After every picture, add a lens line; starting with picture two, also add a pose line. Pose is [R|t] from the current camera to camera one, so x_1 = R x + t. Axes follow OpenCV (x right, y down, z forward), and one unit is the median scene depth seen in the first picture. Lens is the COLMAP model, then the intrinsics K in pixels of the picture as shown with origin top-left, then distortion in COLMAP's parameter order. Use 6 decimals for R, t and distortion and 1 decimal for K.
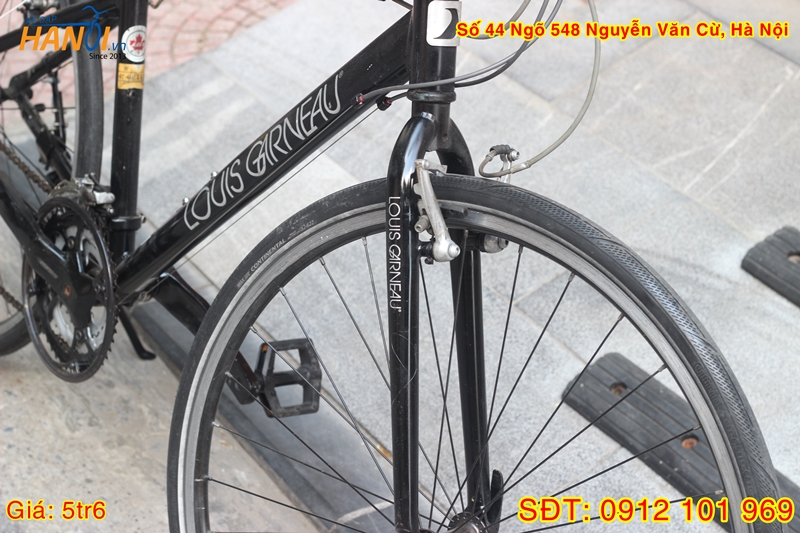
lens RADIAL K [[1857.8, 0, 402.4], [0, 1857.8, 266.4], [0, 0, 1]] dist [-0.086971, 0.000000]
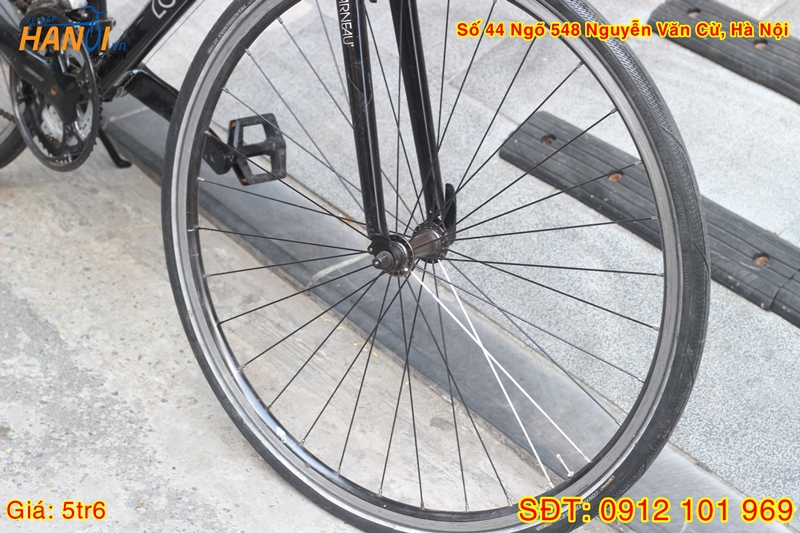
lens RADIAL K [[1857.8, 0, 397.2], [0, 1857.8, 266.7], [0, 0, 1]] dist [-0.086971, 0.000000]
pose [[0.994158, -0.103564, 0.030421, -0.017403], [0.102018, 0.993595, 0.048583, 0.080896], [-0.035258, -0.045196, 0.998356, -0.127400]]
